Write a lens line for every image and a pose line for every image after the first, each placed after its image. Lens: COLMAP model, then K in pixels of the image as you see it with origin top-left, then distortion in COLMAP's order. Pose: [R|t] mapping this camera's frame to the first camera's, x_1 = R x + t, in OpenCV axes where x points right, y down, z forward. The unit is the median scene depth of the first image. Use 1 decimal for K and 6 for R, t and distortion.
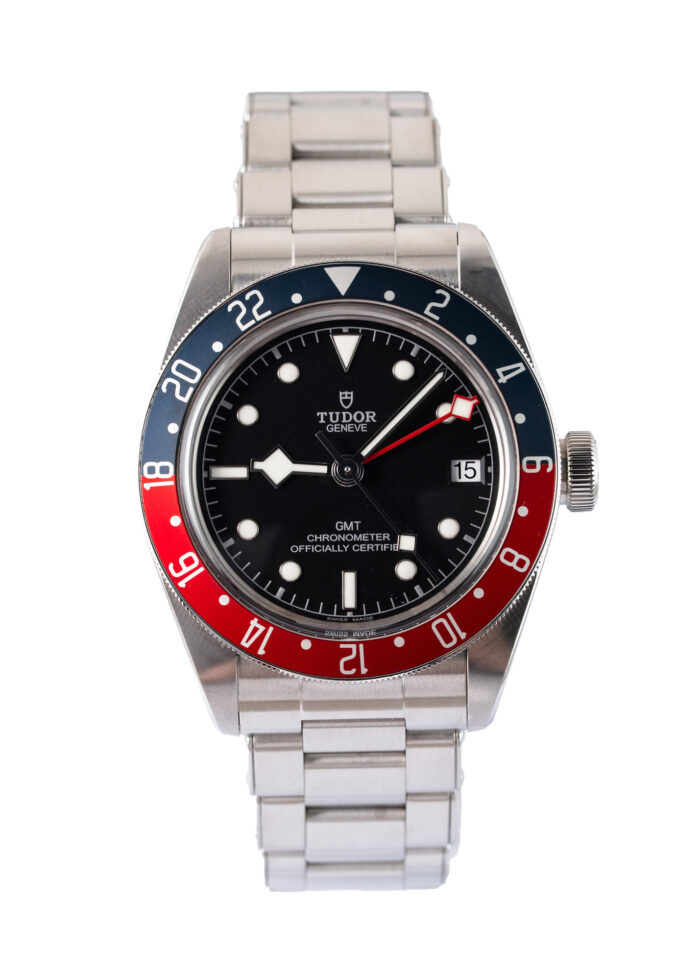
lens RADIAL K [[2643.3, 0, 350.0], [0, 2643.3, 490.0], [0, 0, 1]] dist [1.155756, 0.068841]
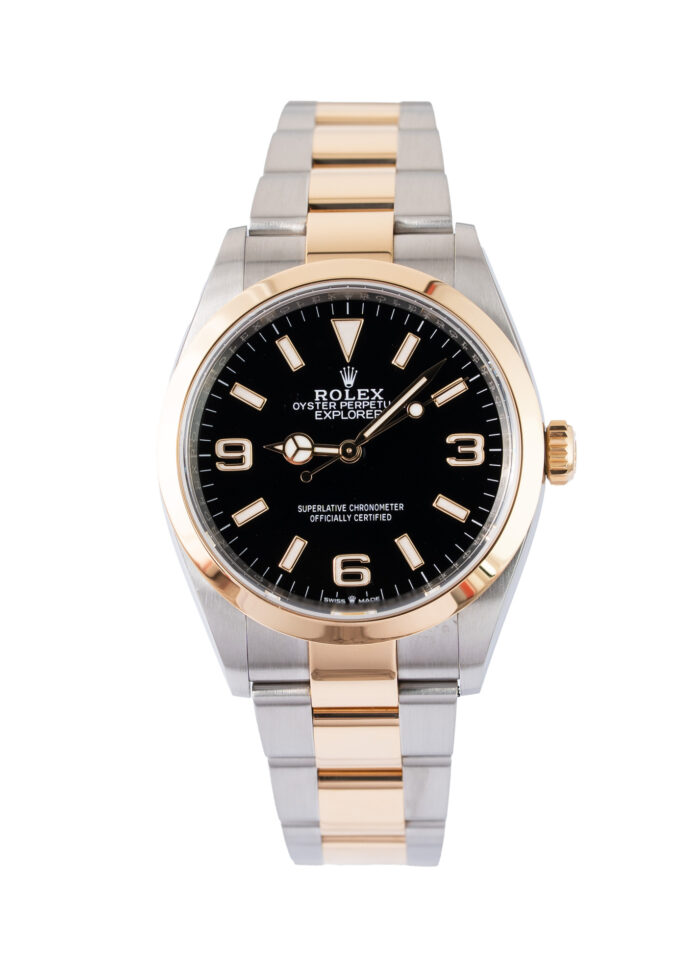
lens RADIAL K [[4821.7, 0, 350.0], [0, 4821.7, 490.0], [0, 0, 1]] dist [0.017594, 0.014350]
pose [[0.999998, -0.002042, -0.000737, 0.000302], [0.002044, 0.999993, 0.003130, 0.001444], [0.000730, -0.003131, 0.999995, -1.019575]]
